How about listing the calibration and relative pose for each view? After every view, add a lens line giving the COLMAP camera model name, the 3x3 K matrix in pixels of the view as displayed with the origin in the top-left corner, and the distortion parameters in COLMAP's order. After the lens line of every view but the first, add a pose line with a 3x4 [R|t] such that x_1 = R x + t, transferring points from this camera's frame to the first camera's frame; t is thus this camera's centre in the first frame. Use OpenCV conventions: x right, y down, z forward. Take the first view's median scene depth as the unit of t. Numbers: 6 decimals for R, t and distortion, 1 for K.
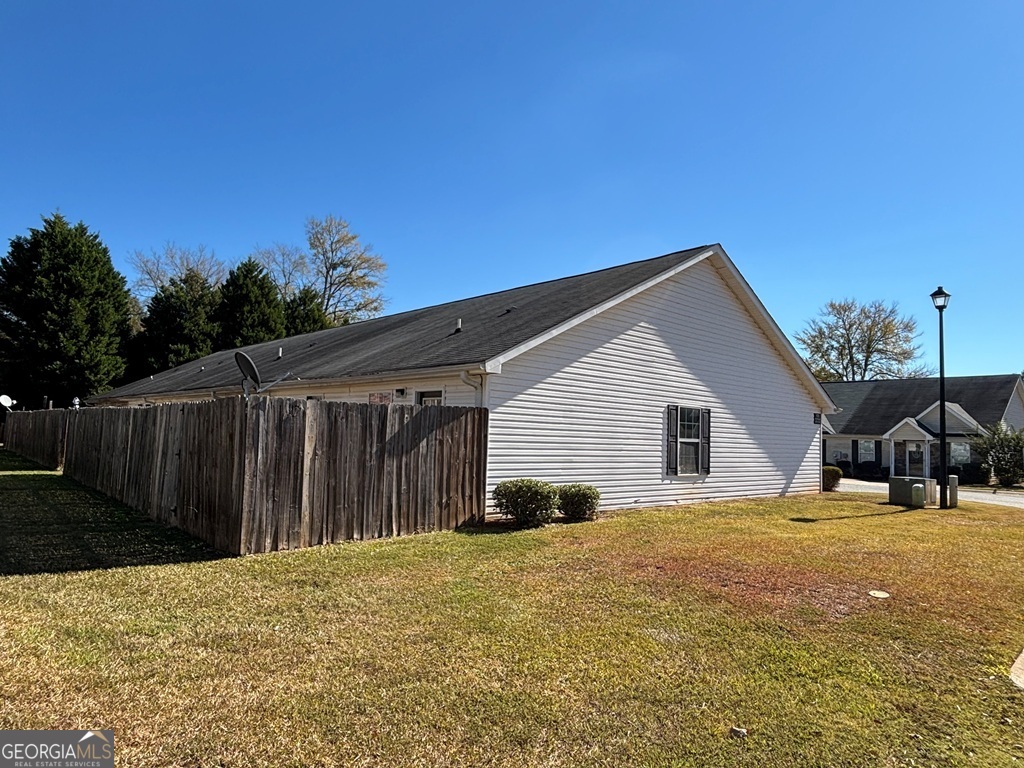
lens RADIAL K [[638.2, 0, 508.3], [0, 638.2, 393.3], [0, 0, 1]] dist [-0.003139, -0.001315]
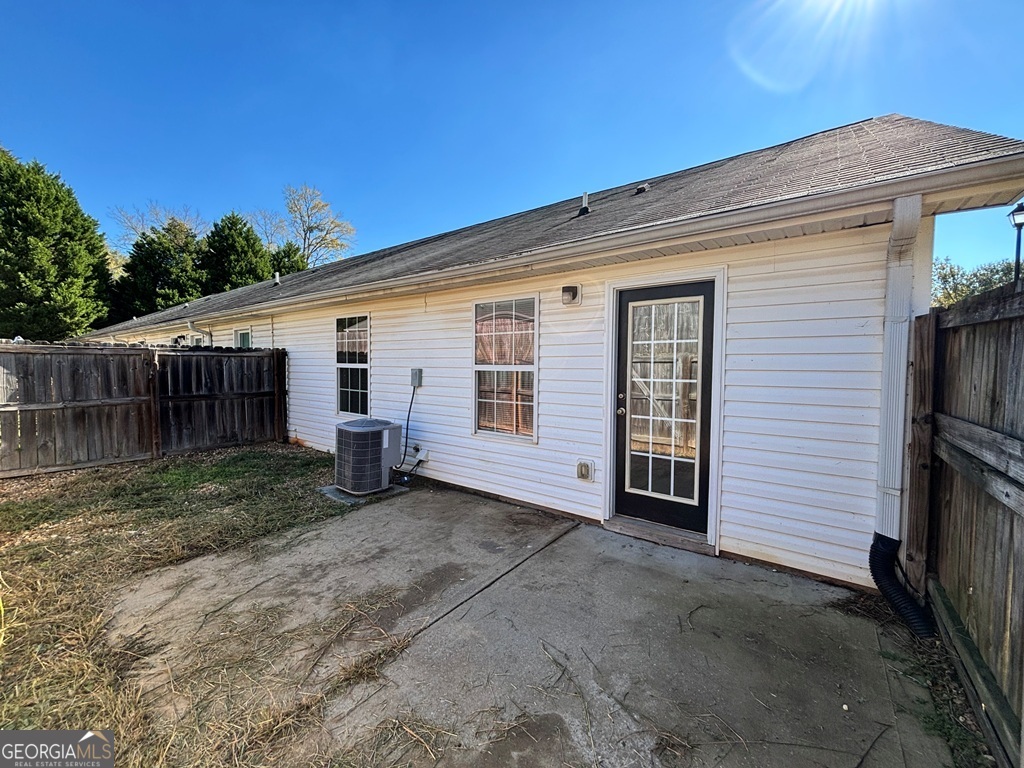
lens RADIAL K [[417.6, 0, 509.1], [0, 417.6, 379.4], [0, 0, 1]] dist [0.000221, 0.002143]
pose [[0.983992, -0.037310, 0.174266, -0.080006], [0.018494, 0.993939, 0.108370, 0.008438], [-0.177253, -0.103412, 0.978717, 0.198064]]
